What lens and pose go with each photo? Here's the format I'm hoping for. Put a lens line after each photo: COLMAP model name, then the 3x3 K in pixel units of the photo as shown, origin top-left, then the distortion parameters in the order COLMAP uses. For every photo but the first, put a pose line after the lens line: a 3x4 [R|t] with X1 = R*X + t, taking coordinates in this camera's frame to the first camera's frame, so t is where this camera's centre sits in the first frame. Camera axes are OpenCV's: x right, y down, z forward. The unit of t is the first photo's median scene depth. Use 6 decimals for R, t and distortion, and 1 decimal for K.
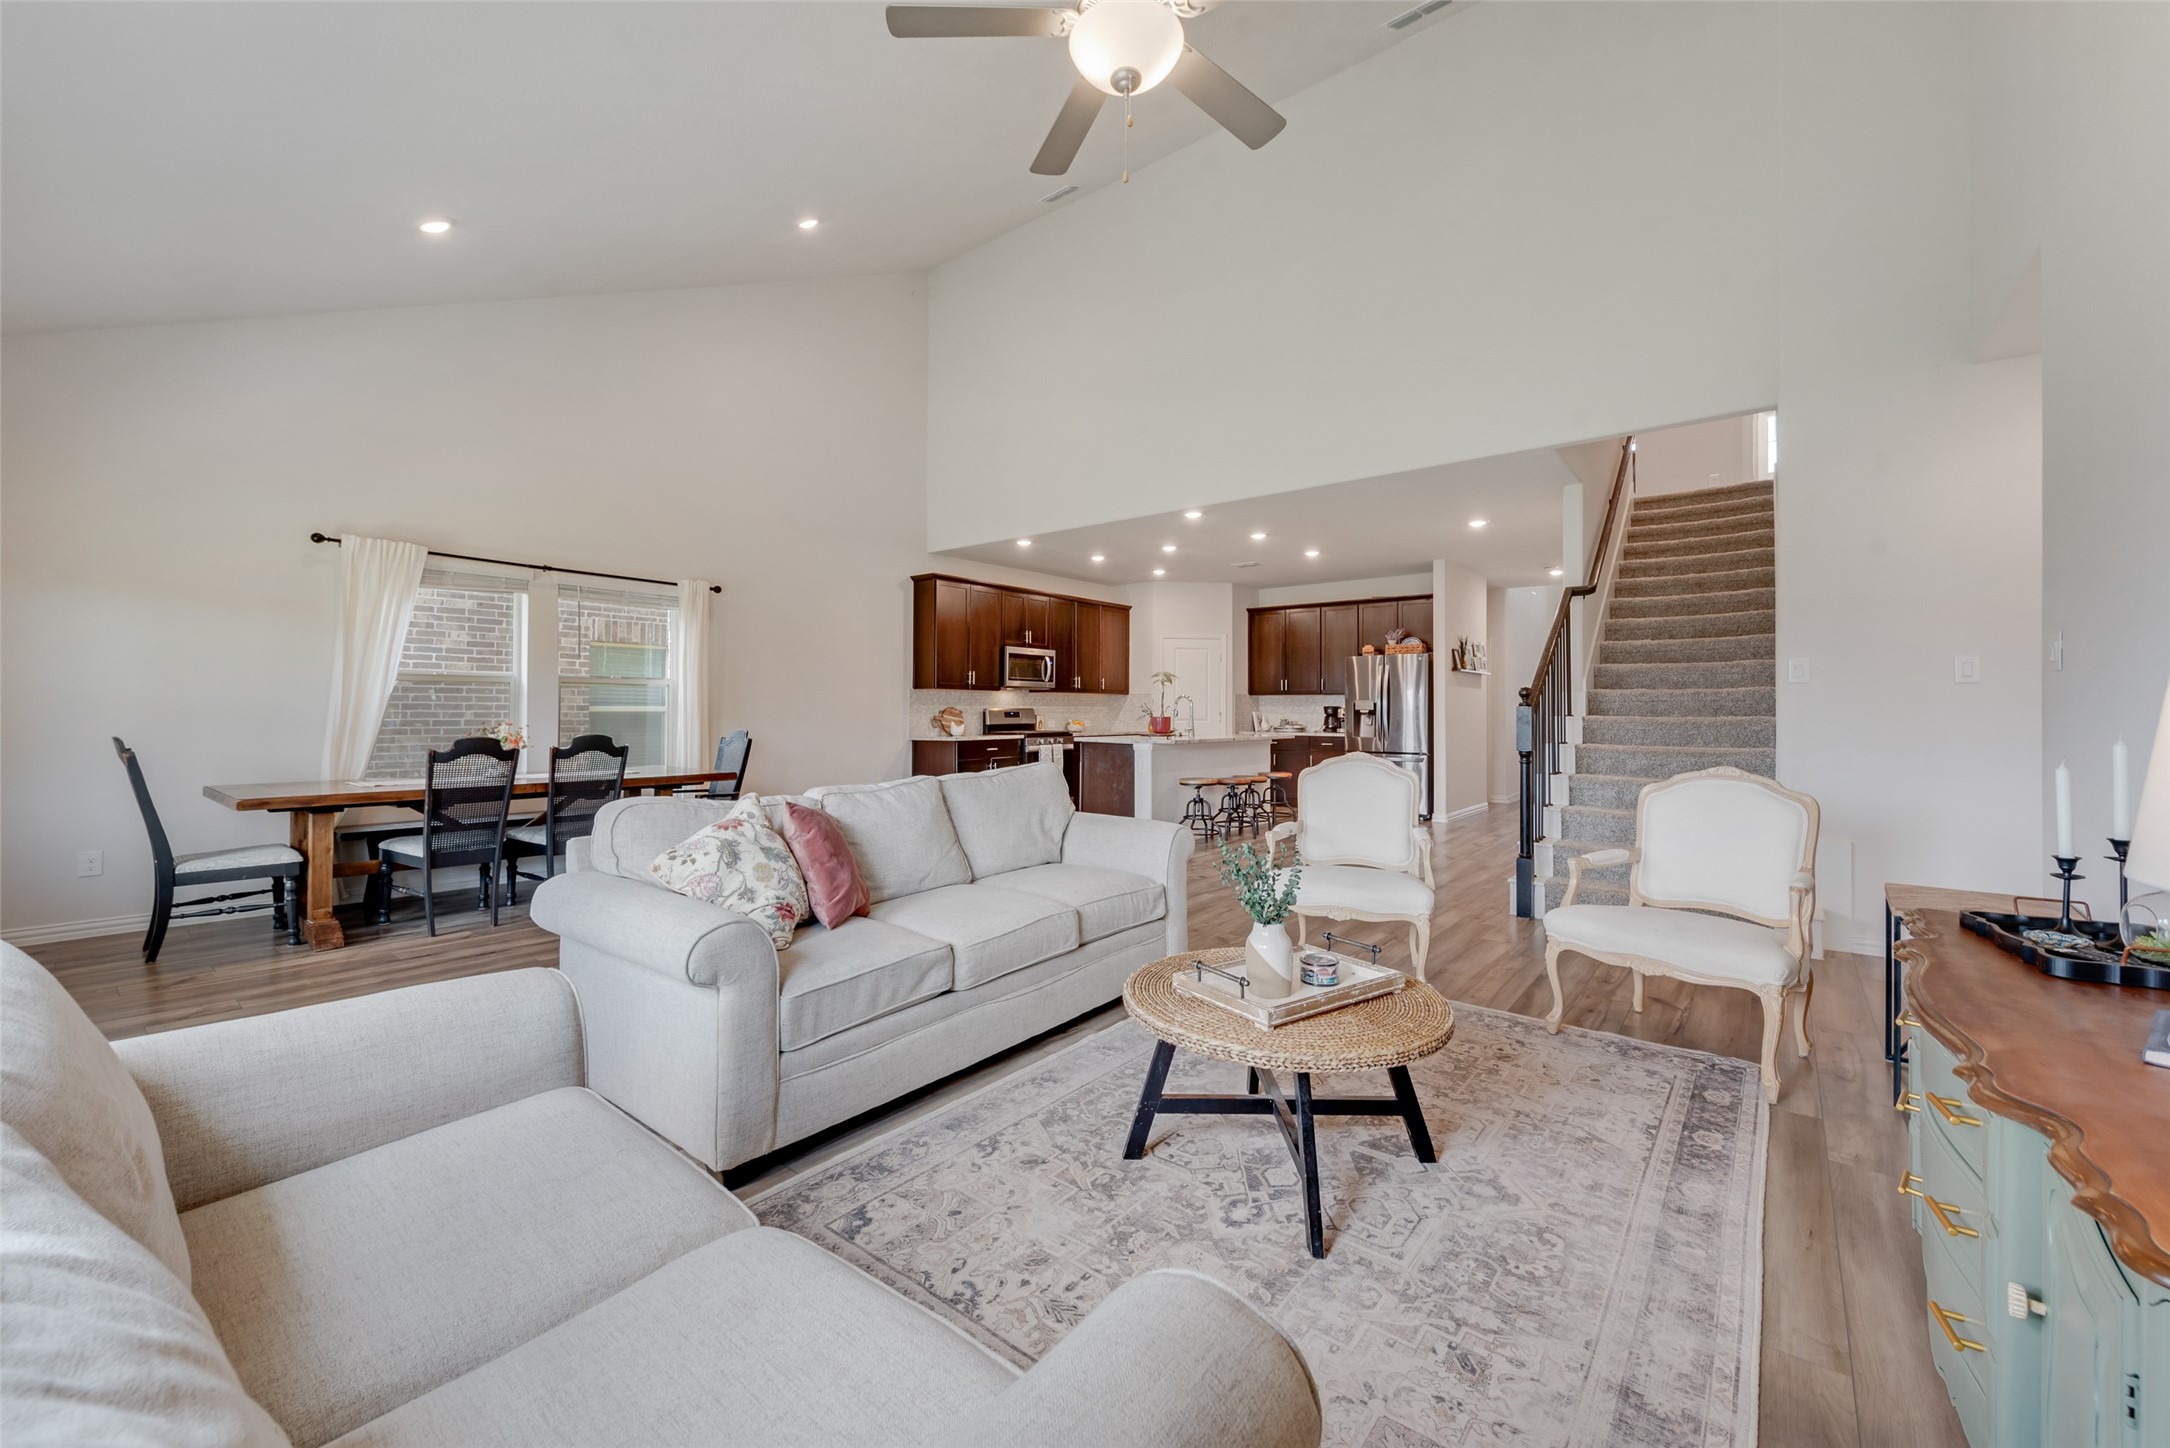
lens RADIAL K [[849.0, 0, 1061.2], [0, 849.0, 712.5], [0, 0, 1]] dist [0.000048, -0.000117]
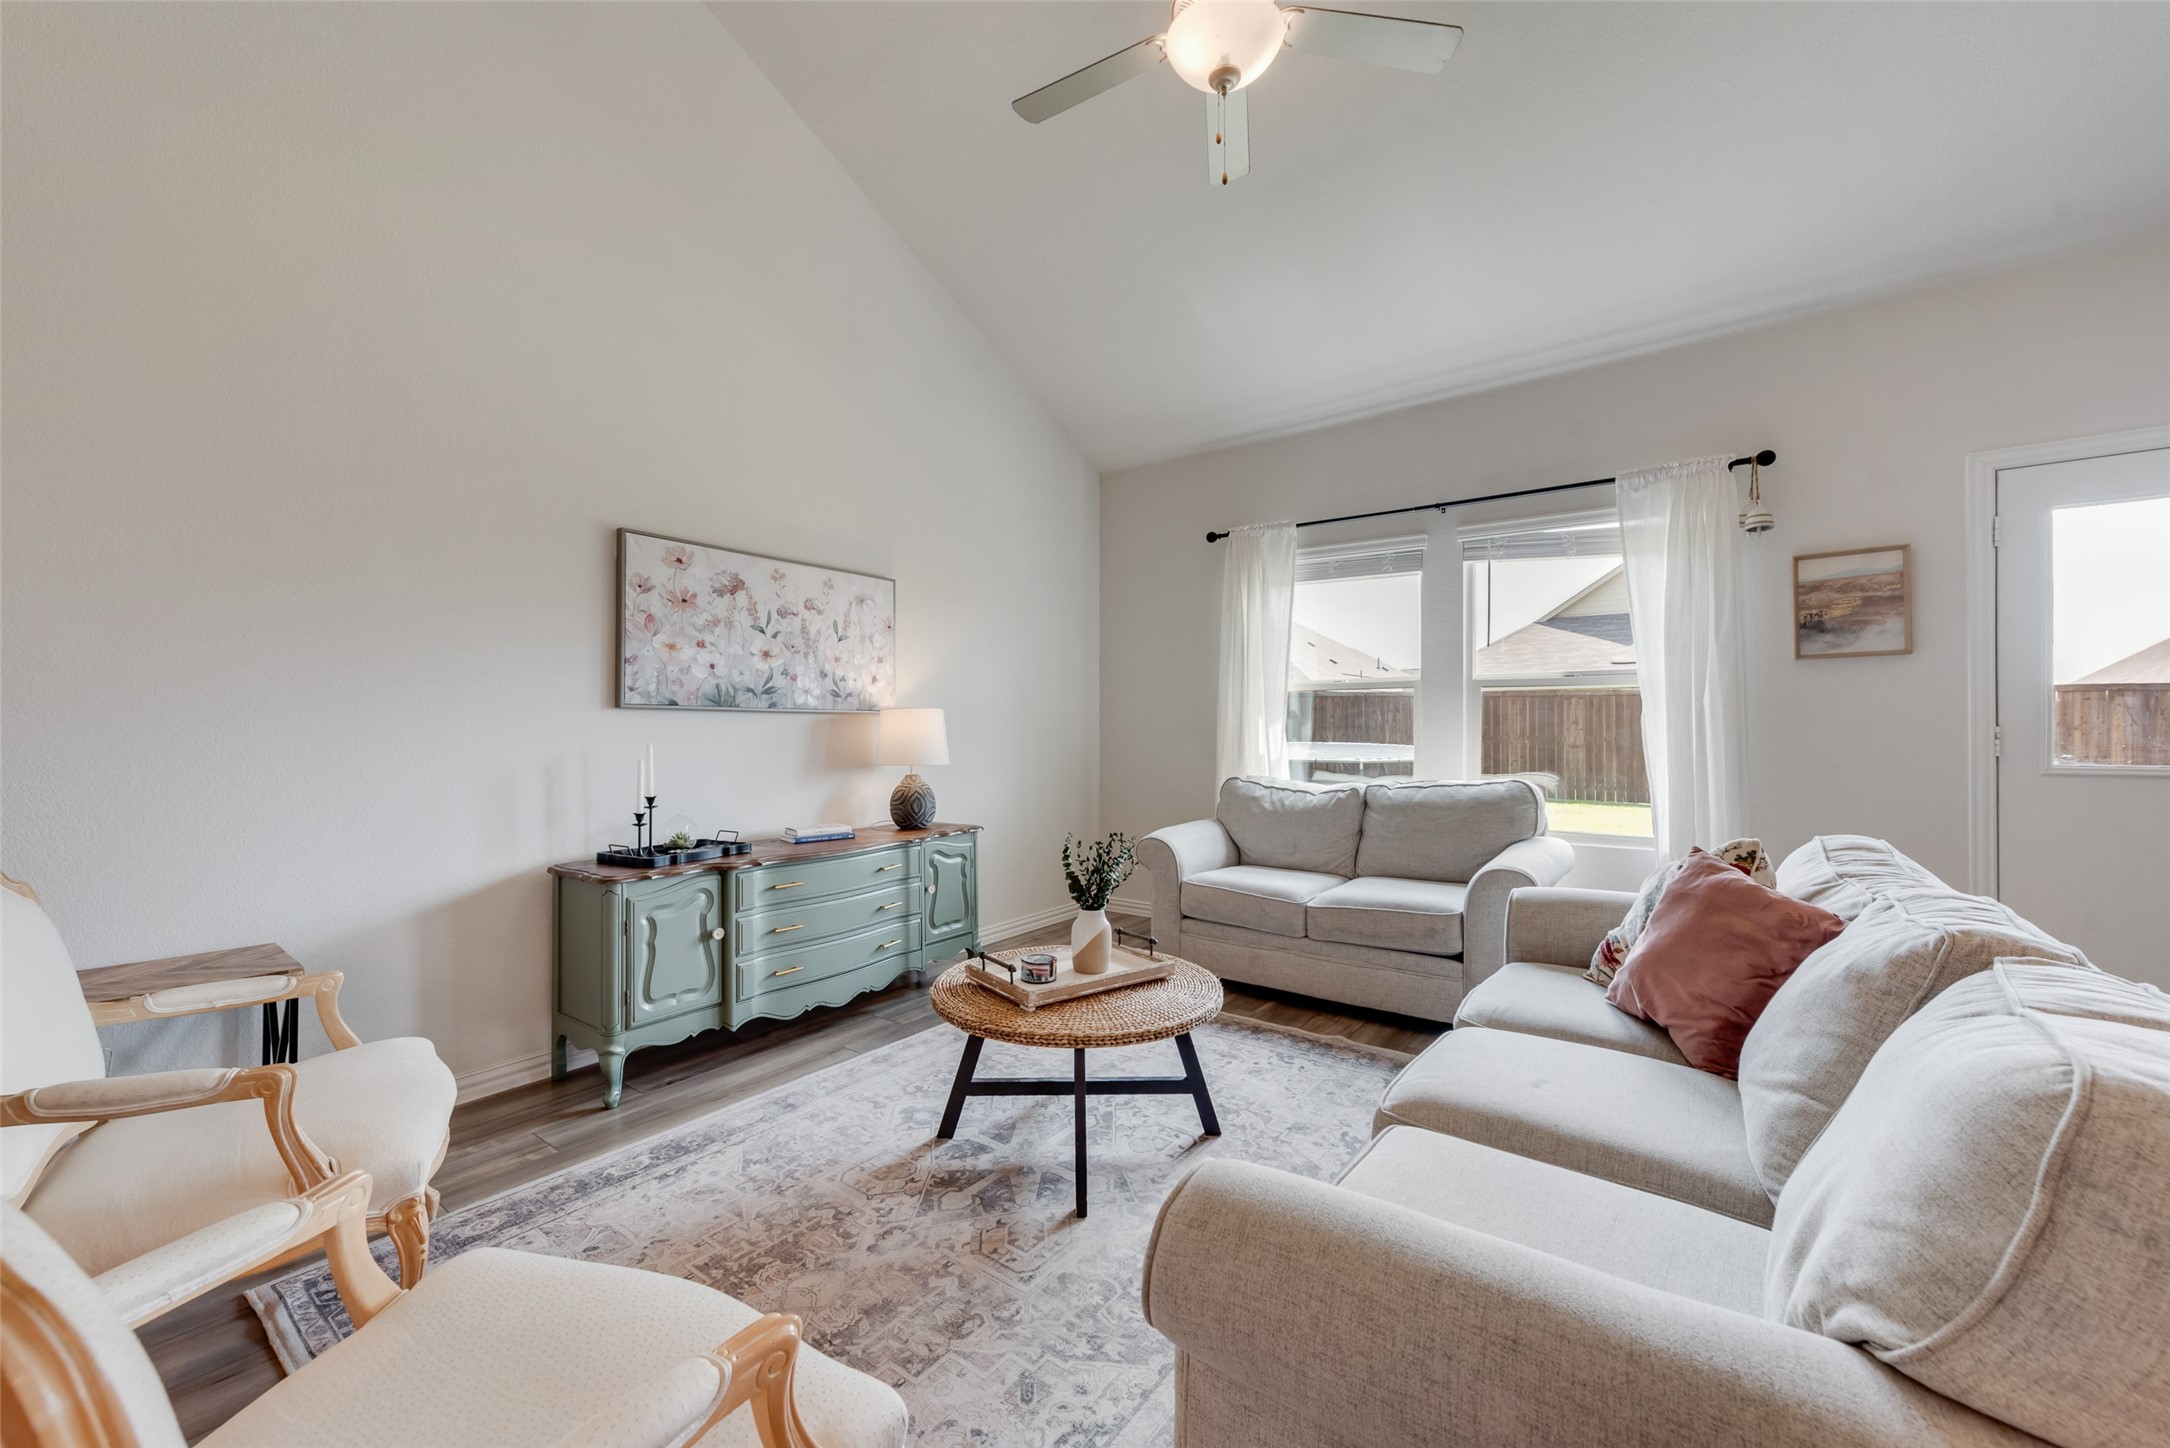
lens RADIAL K [[843.9, 0, 1081.8], [0, 843.9, 727.4], [0, 0, 1]] dist [0.002553, -0.000101]
pose [[-0.998056, 0.000511, -0.062322, 0.121869], [0.000237, 0.999990, 0.004411, -0.001620], [0.062324, 0.004387, -0.998046, 0.792347]]
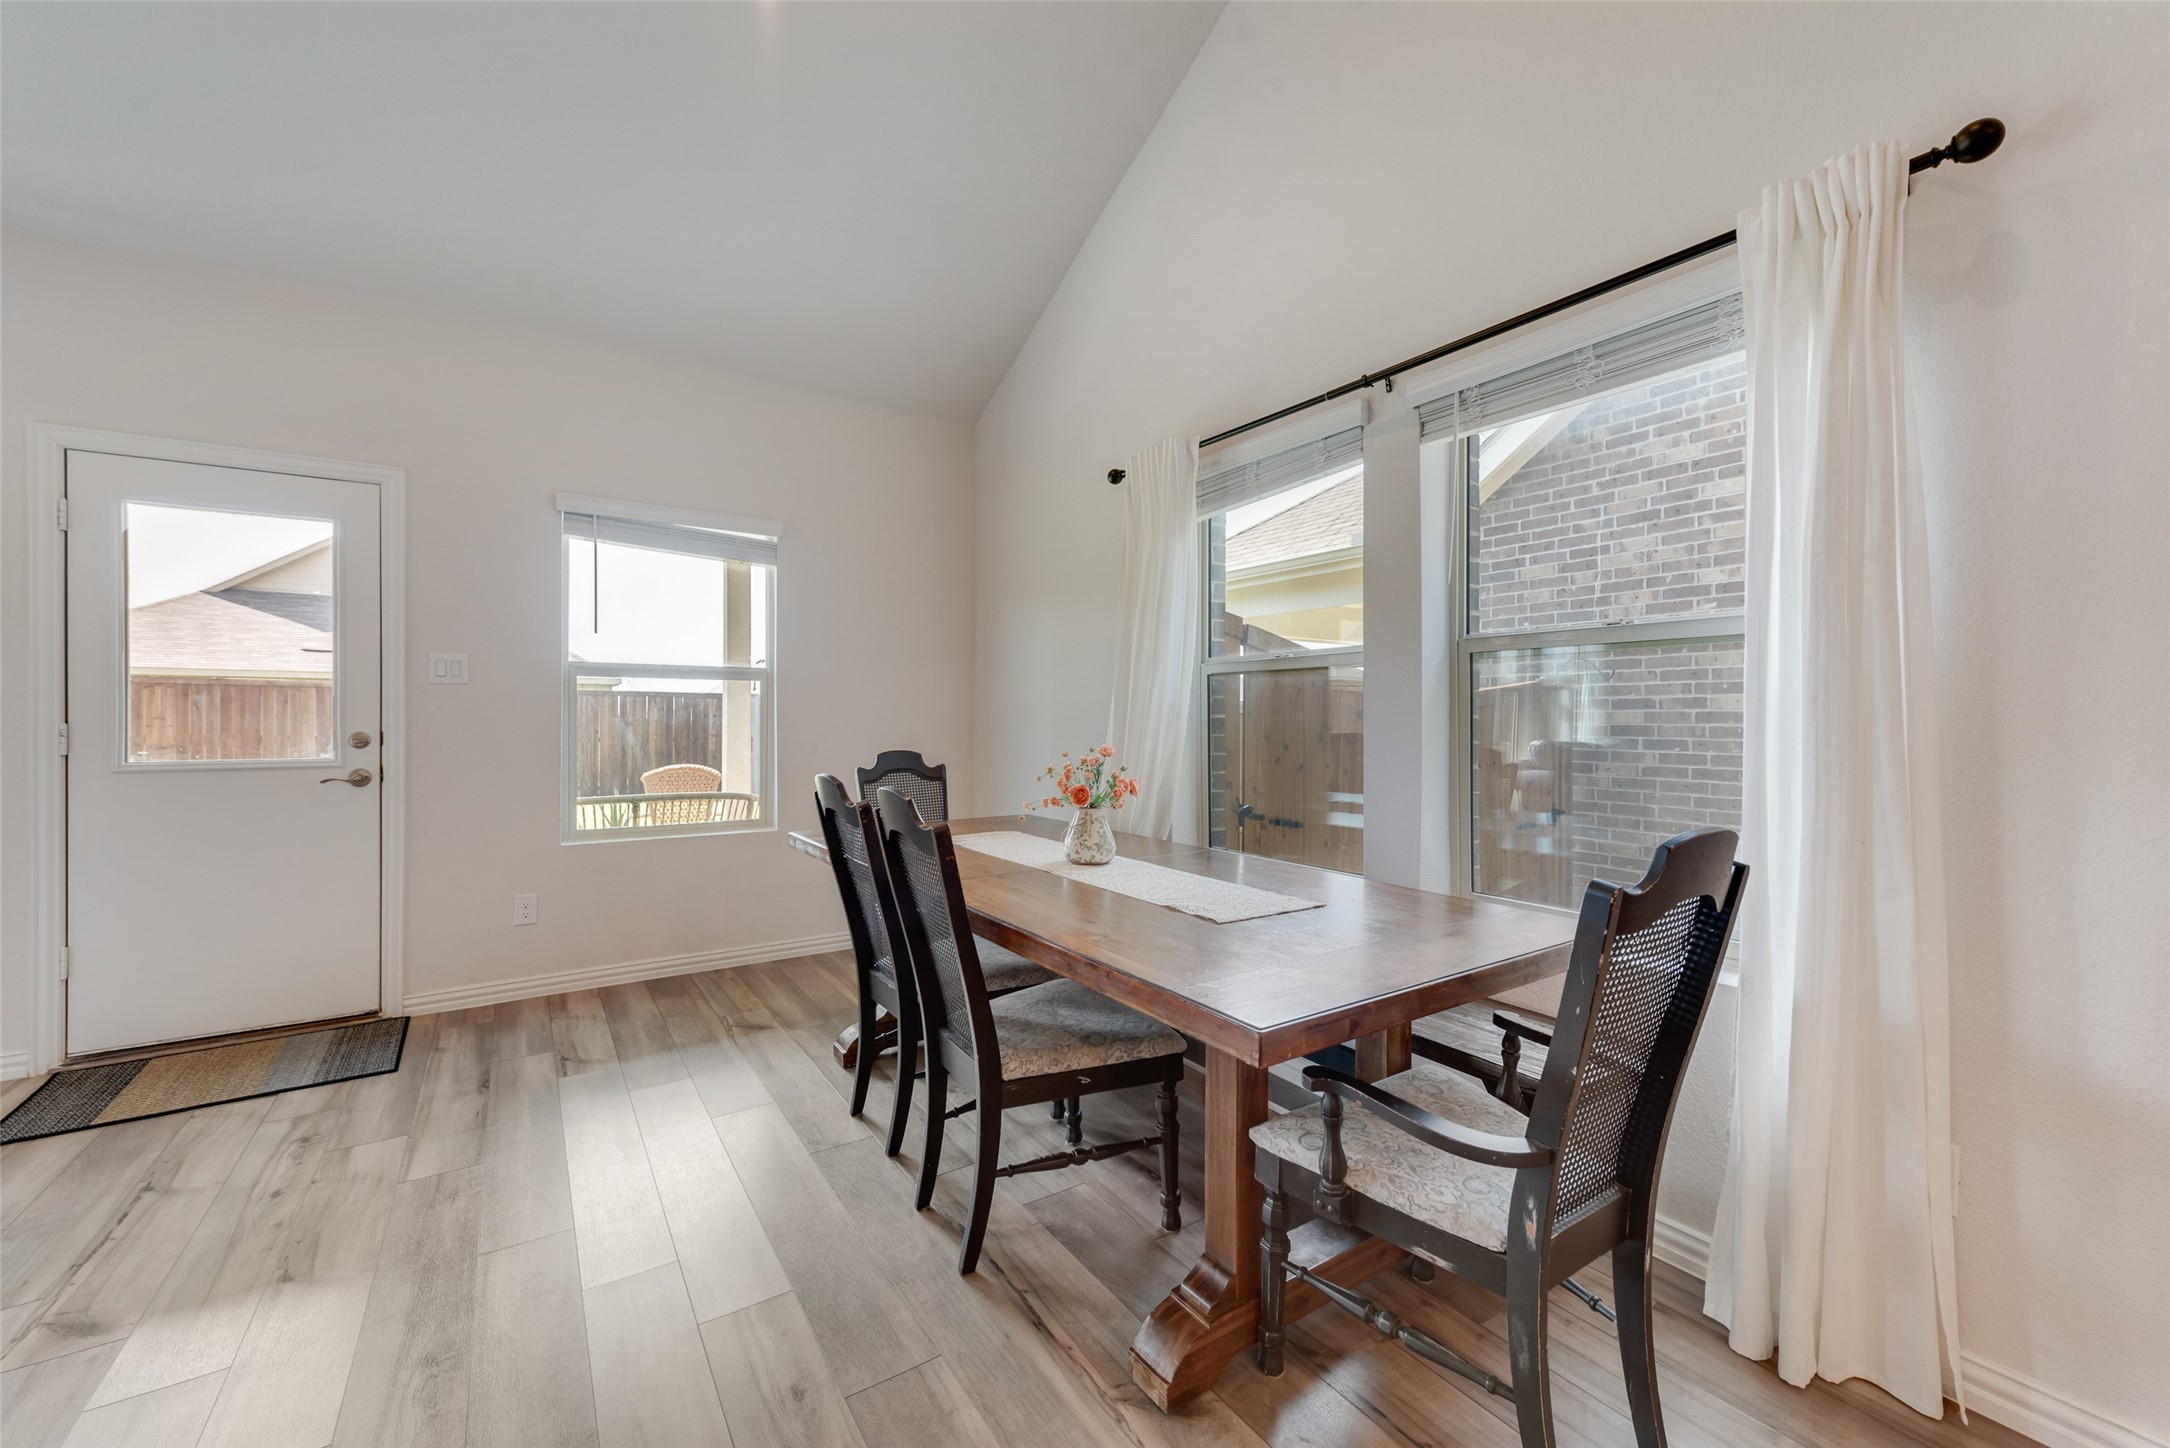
lens RADIAL K [[827.6, 0, 1100.8], [0, 827.6, 720.5], [0, 0, 1]] dist [0.001689, 0.000027]
pose [[-0.270911, -0.003331, -0.962599, -0.181919], [-0.004334, 0.999988, -0.002241, -0.002830], [0.962595, 0.003565, -0.270923, 1.015640]]
